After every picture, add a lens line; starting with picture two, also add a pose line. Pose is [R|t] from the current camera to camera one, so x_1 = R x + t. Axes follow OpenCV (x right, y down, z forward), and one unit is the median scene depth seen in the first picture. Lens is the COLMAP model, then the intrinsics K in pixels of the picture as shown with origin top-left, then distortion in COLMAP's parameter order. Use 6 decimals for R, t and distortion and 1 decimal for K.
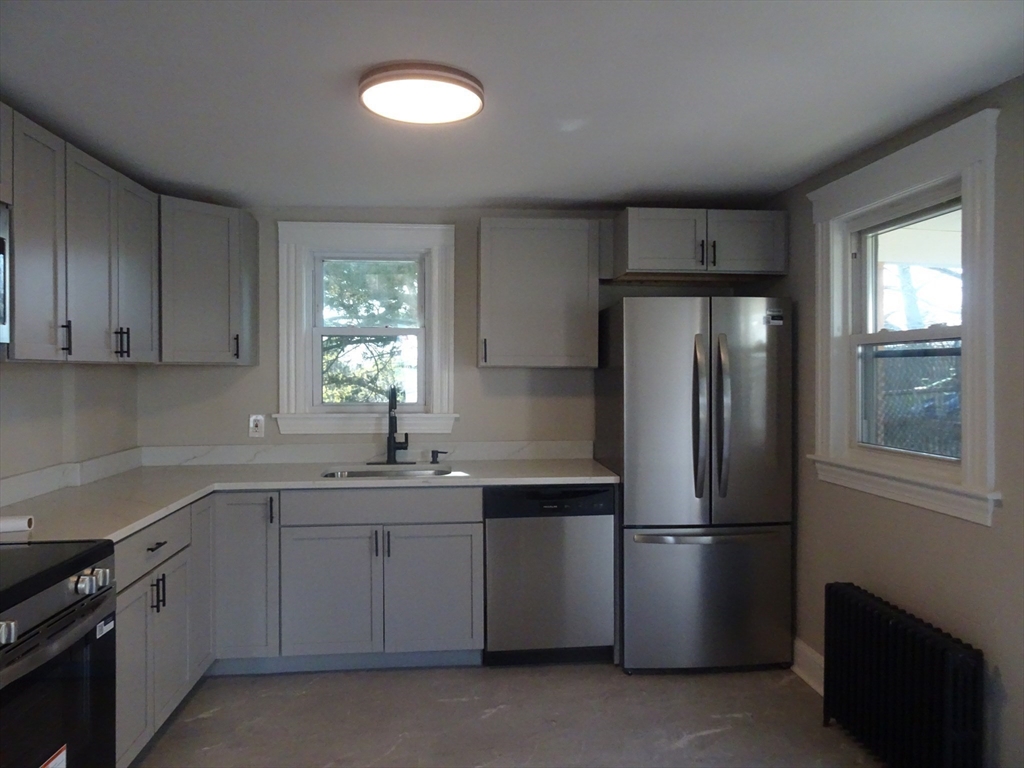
lens RADIAL K [[732.8, 0, 512.0], [0, 732.8, 384.0], [0, 0, 1]] dist [-0.000995, 0.001937]
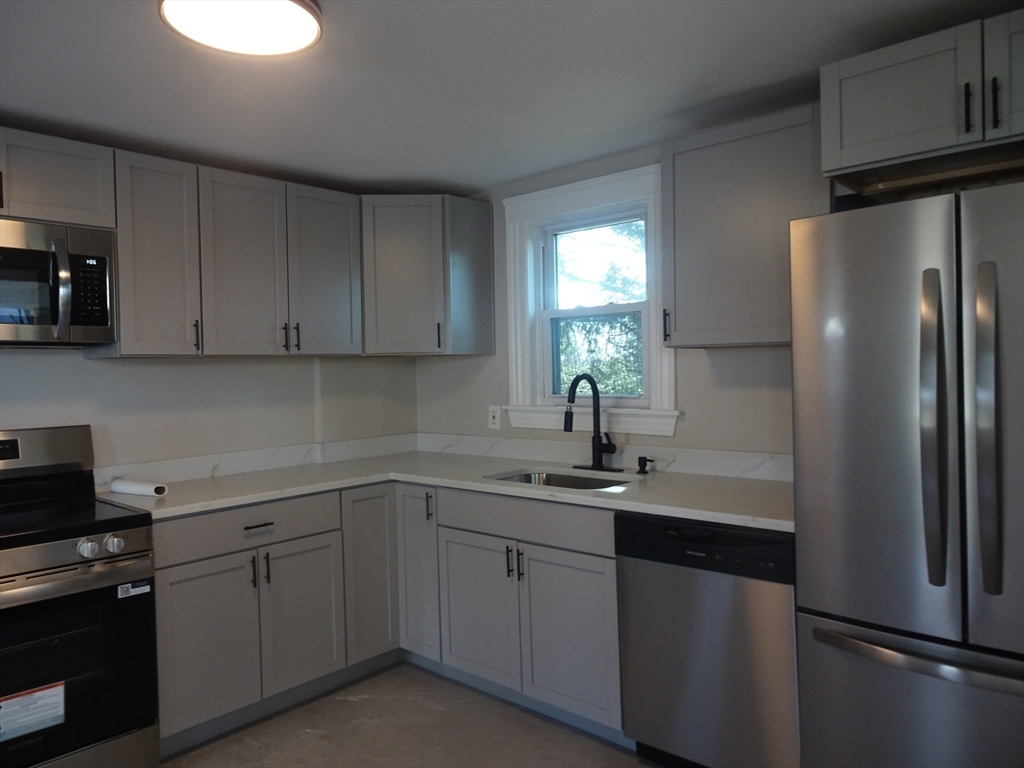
lens RADIAL K [[732.8, 0, 512.0], [0, 732.8, 384.0], [0, 0, 1]] dist [-0.000995, 0.001937]
pose [[0.677007, 0.001933, -0.735974, 0.419337], [0.007483, 0.999927, 0.009509, 0.005328], [0.735938, -0.011945, 0.676943, 0.417297]]
